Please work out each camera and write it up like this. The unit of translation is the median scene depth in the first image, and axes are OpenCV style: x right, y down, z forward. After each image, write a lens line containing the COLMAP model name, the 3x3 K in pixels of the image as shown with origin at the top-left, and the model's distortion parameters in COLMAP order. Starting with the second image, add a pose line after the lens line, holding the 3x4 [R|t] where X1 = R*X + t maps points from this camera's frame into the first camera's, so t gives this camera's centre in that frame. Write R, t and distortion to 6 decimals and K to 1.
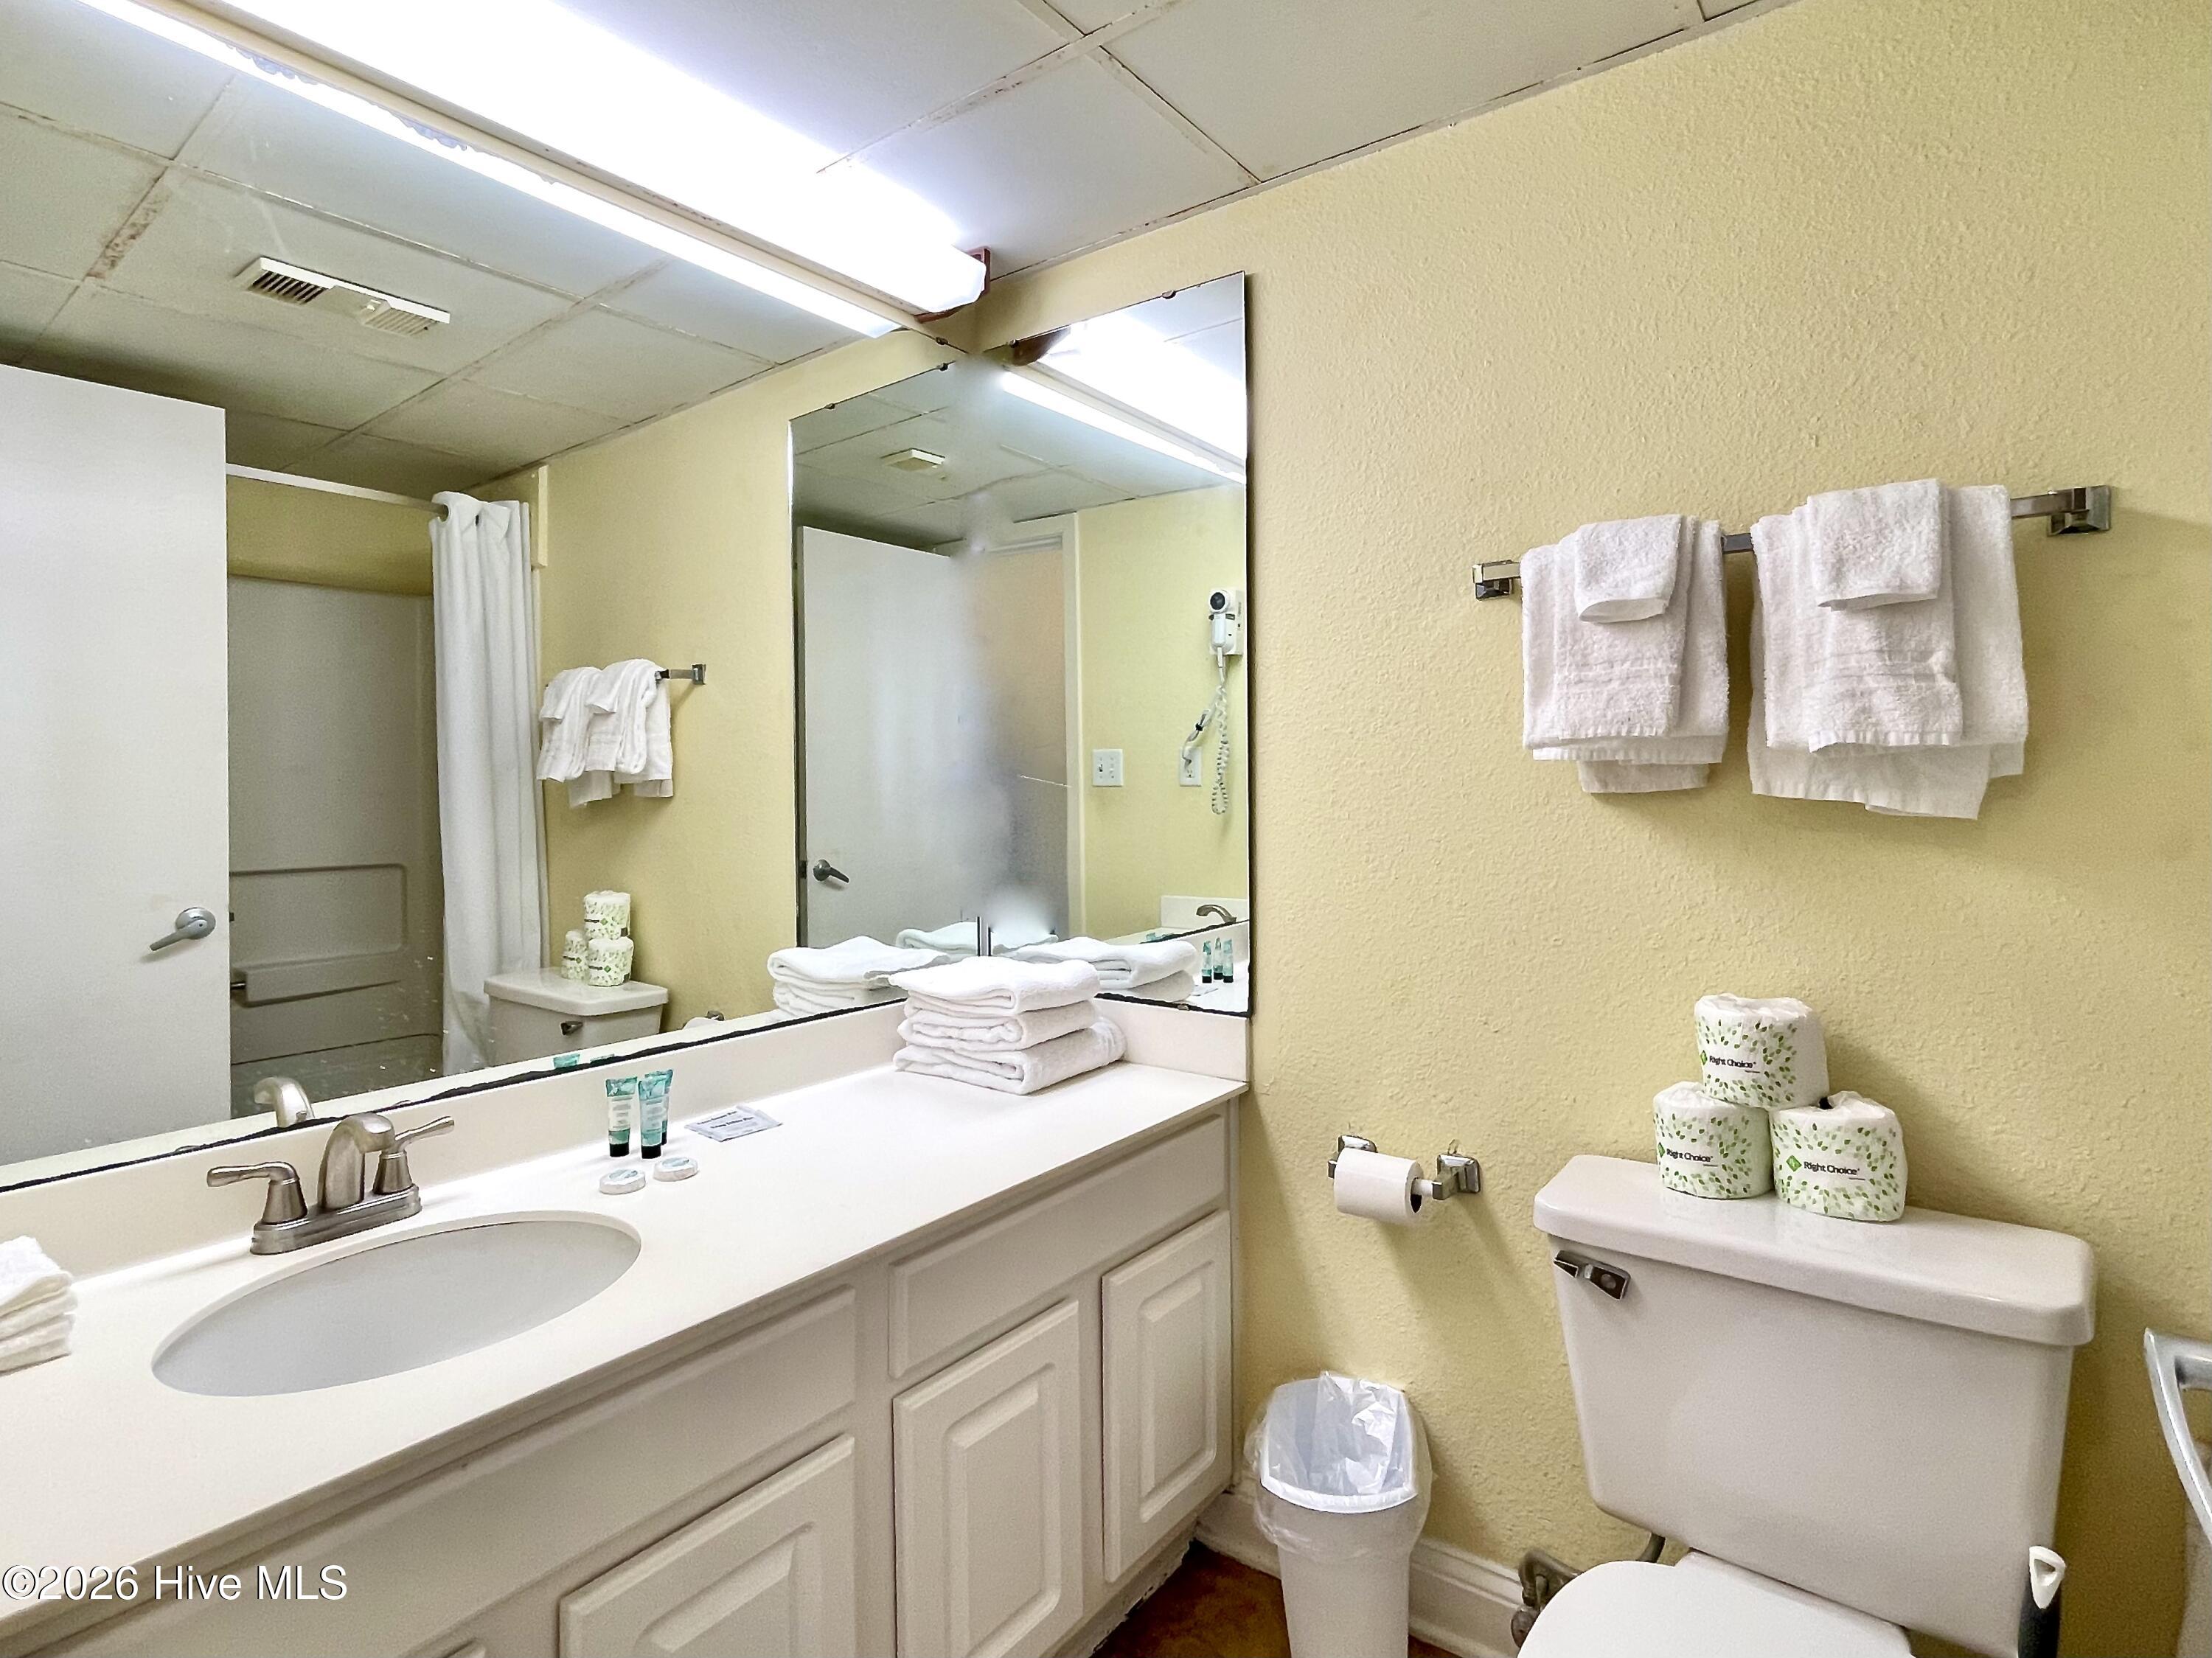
lens RADIAL K [[1112.5, 0, 1108.2], [0, 1112.5, 819.5], [0, 0, 1]] dist [0.001135, 0.001156]
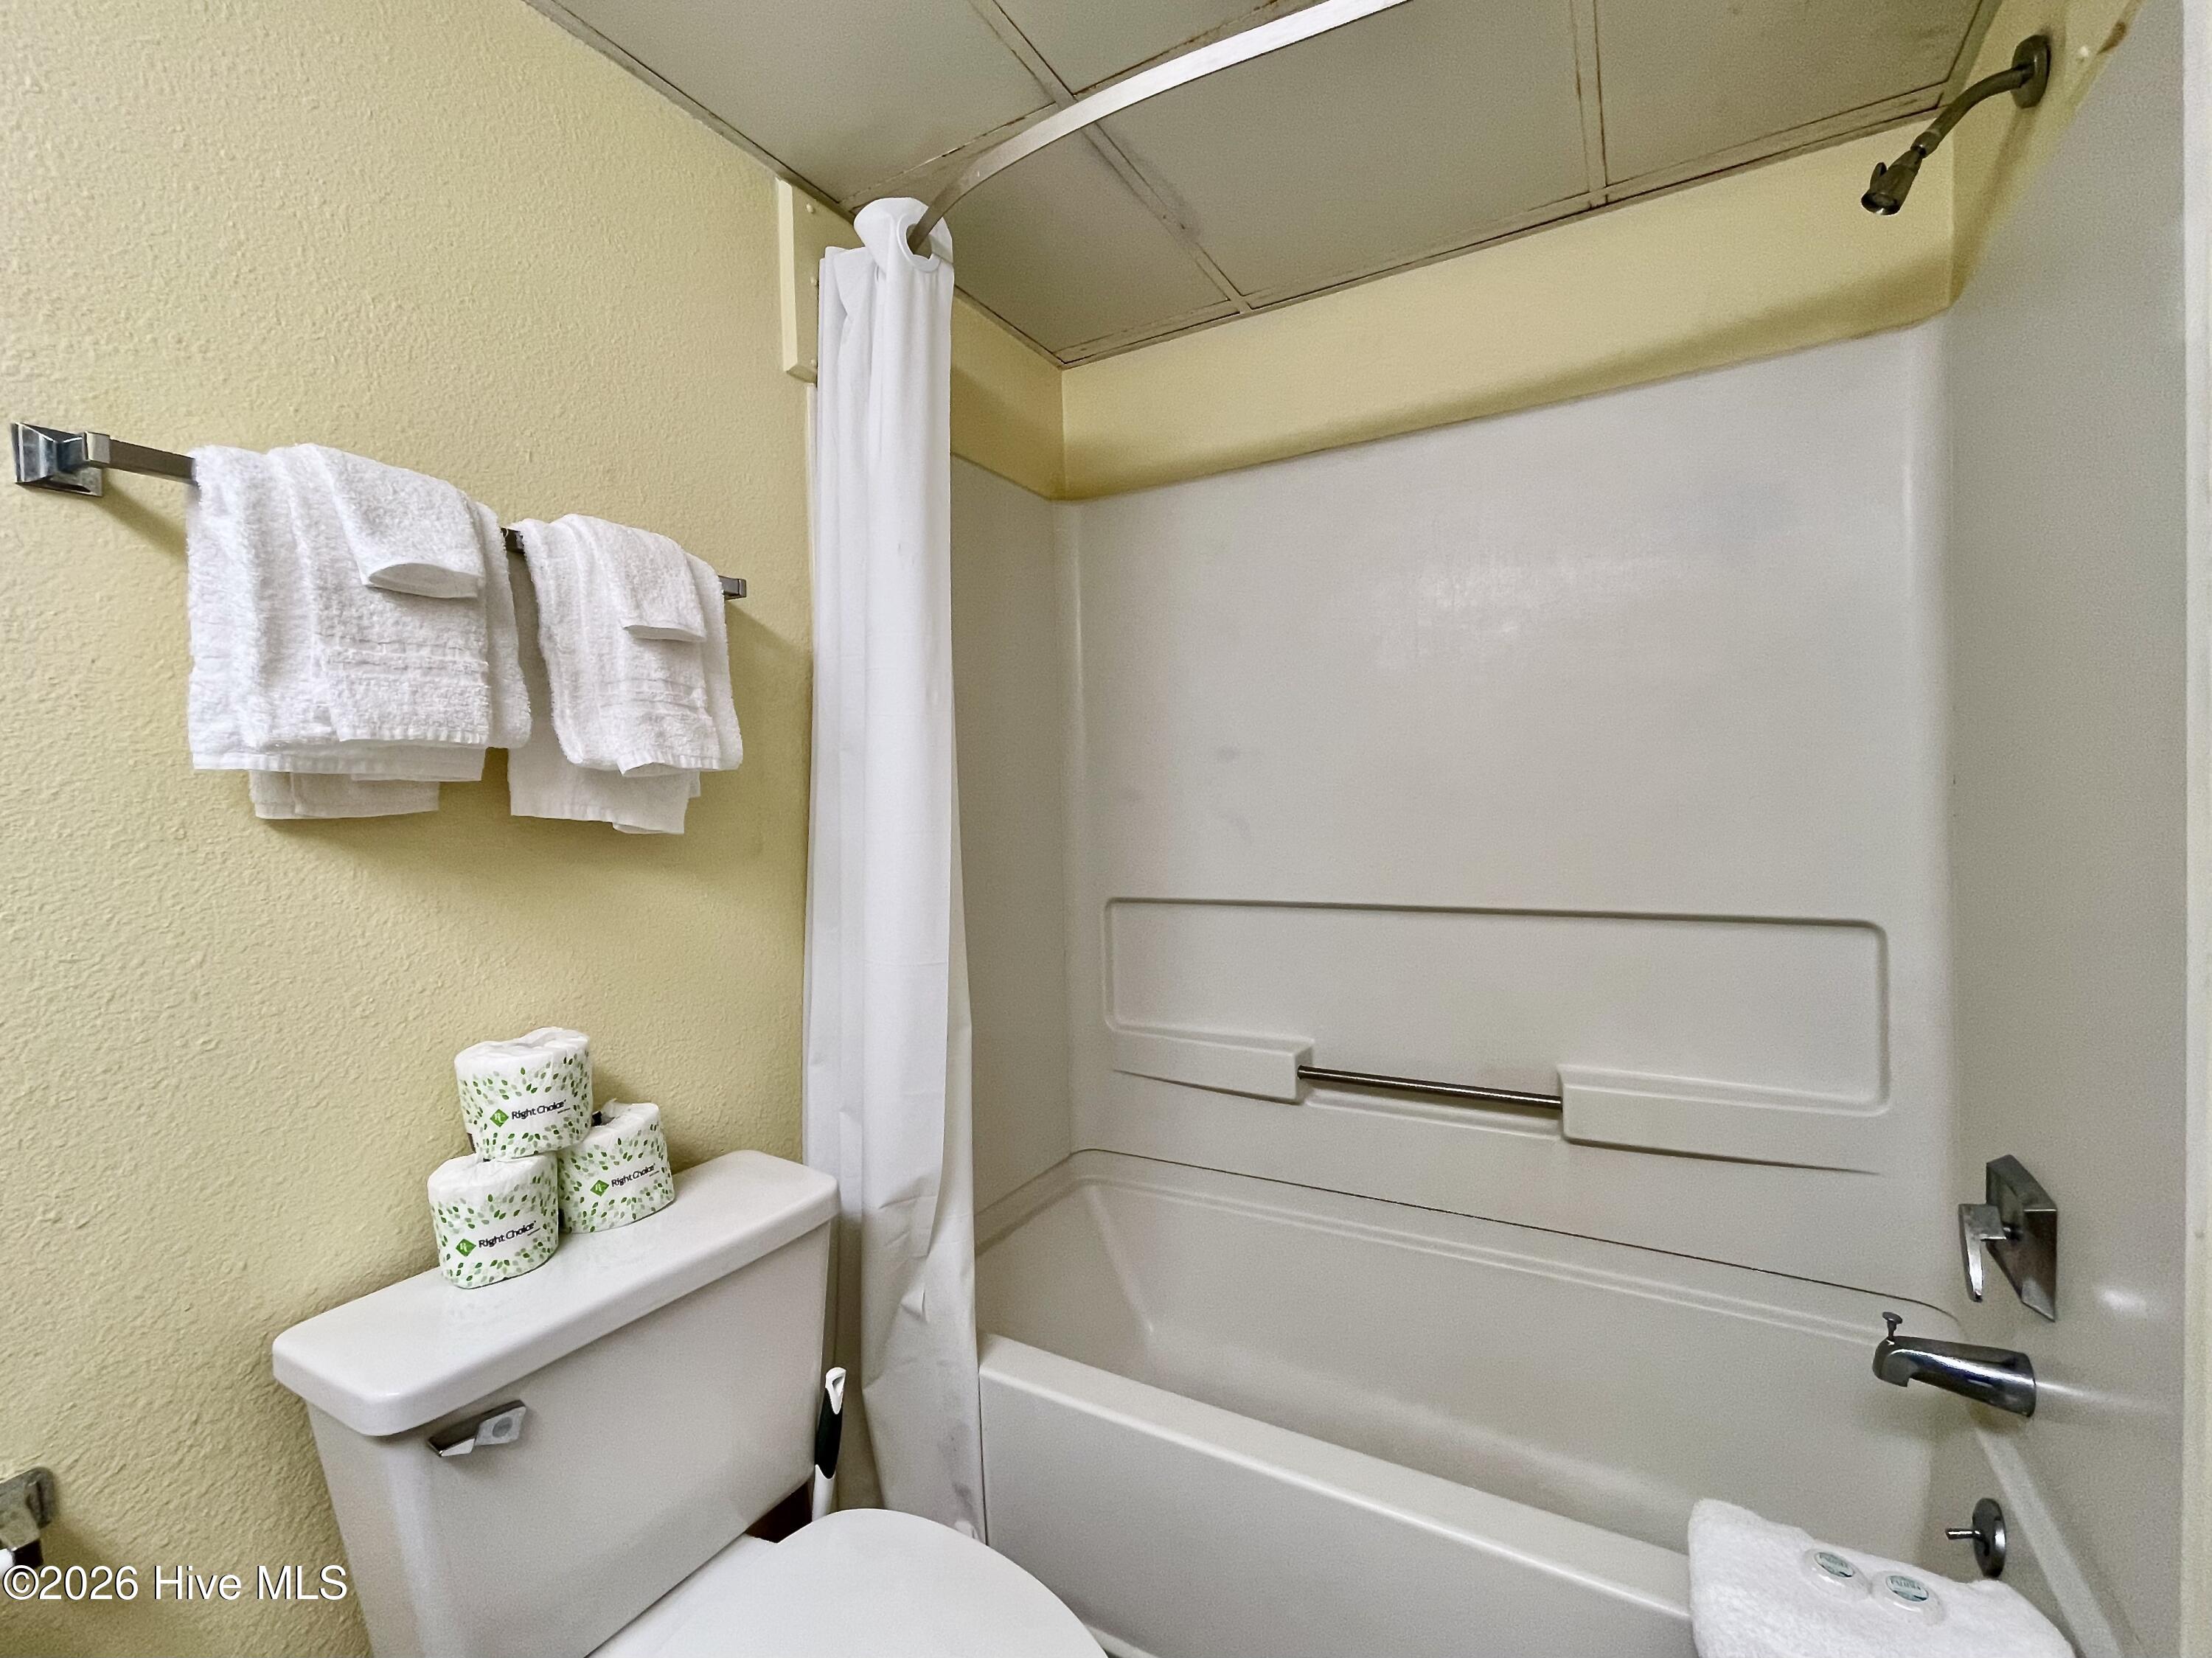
lens RADIAL K [[968.4, 0, 1108.8], [0, 968.4, 836.3], [0, 0, 1]] dist [-0.002348, 0.000118]
pose [[-0.122217, -0.020769, 0.992286, -0.281261], [0.054277, 0.998145, 0.027577, -0.001385], [-0.991018, 0.057229, -0.120863, 0.631857]]
